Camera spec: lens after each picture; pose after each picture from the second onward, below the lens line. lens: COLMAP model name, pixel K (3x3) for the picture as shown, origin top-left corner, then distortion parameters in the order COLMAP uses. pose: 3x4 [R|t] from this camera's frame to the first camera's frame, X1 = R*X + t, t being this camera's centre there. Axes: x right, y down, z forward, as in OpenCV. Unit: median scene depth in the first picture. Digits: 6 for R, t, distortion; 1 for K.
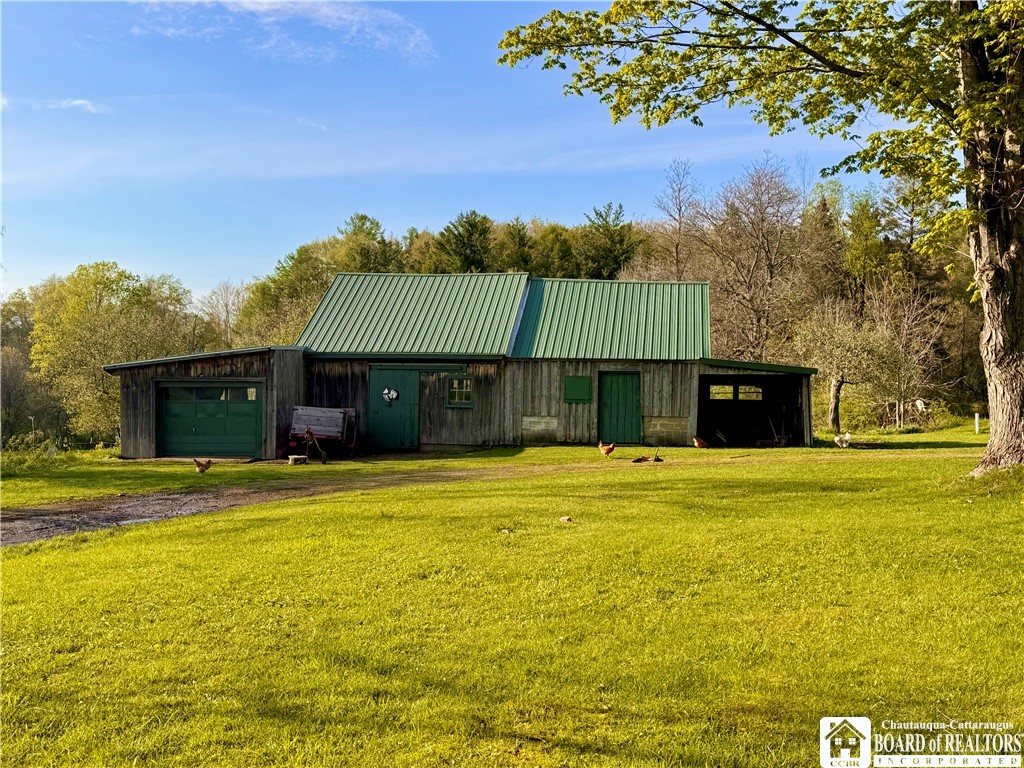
lens RADIAL K [[1082.2, 0, 512.0], [0, 1082.2, 384.0], [0, 0, 1]] dist [0.203487, 0.002679]
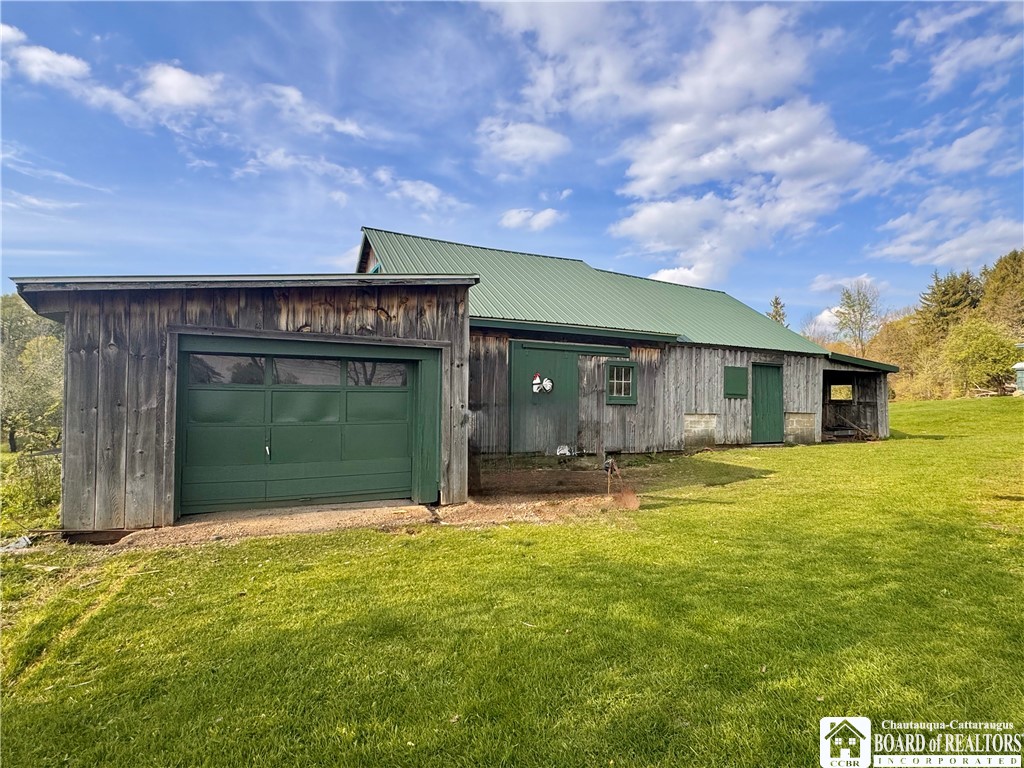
lens RADIAL K [[534.3, 0, 512.0], [0, 534.3, 384.0], [0, 0, 1]] dist [0.018813, 0.000150]
pose [[0.818944, 0.022210, 0.573444, -0.332666], [0.001331, 0.999175, -0.040600, 0.023341], [-0.573872, 0.034012, 0.818238, 0.758763]]
